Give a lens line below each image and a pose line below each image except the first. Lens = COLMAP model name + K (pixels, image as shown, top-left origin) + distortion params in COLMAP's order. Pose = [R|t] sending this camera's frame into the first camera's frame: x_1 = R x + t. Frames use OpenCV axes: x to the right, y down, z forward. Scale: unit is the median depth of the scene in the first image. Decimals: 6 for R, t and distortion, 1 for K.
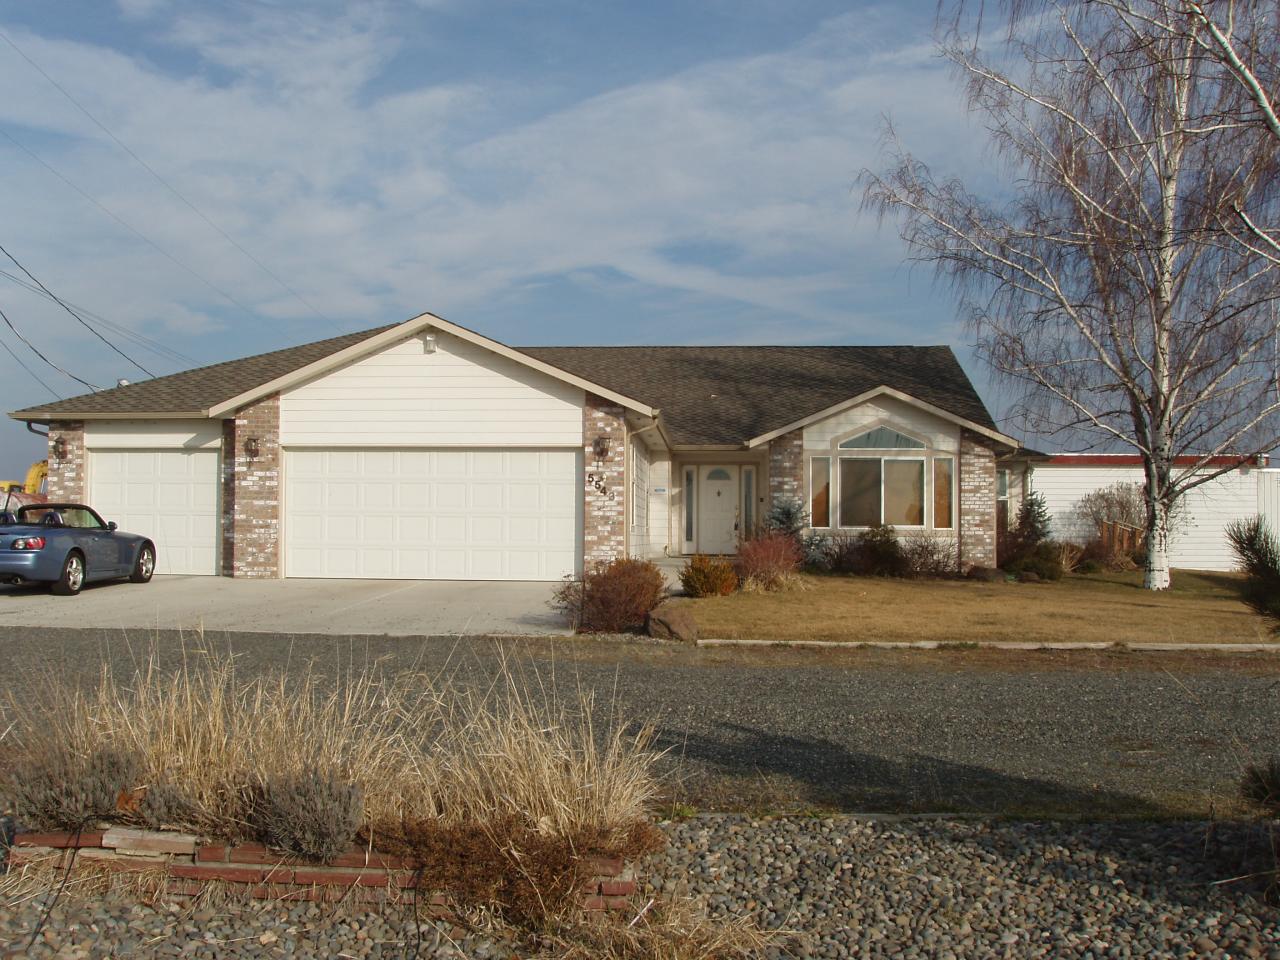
lens RADIAL K [[1410.6, 0, 640.1], [0, 1410.6, 487.0], [0, 0, 1]] dist [-0.052079, 0.000000]
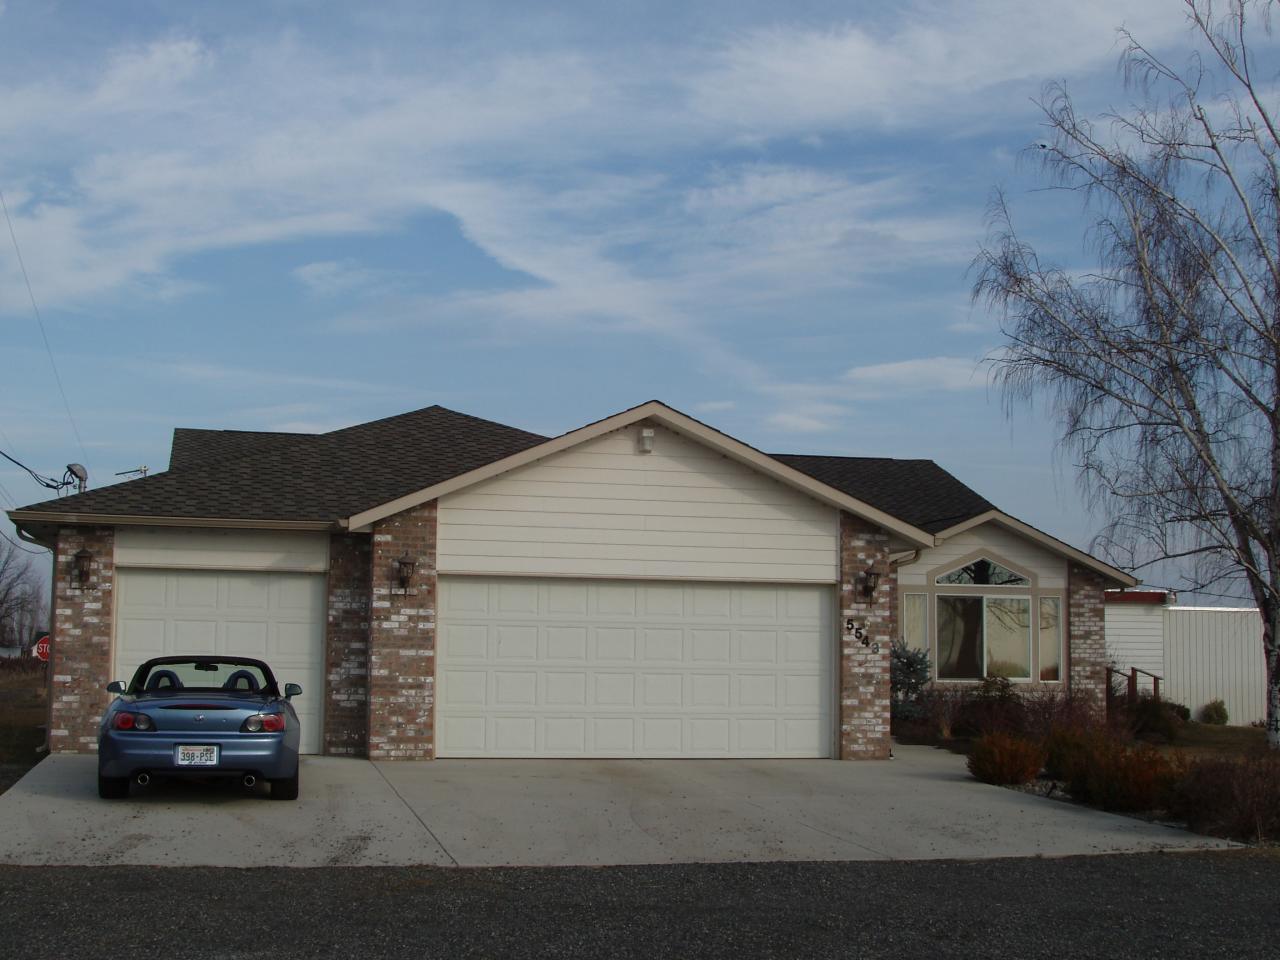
lens RADIAL K [[1706.7, 0, 640.1], [0, 1706.7, 474.6], [0, 0, 1]] dist [-0.106200, 0.000000]
pose [[0.944743, 0.040968, 0.325242, -0.443260], [-0.016087, 0.996759, -0.078825, -0.012567], [-0.327417, 0.069237, 0.942340, 0.146292]]
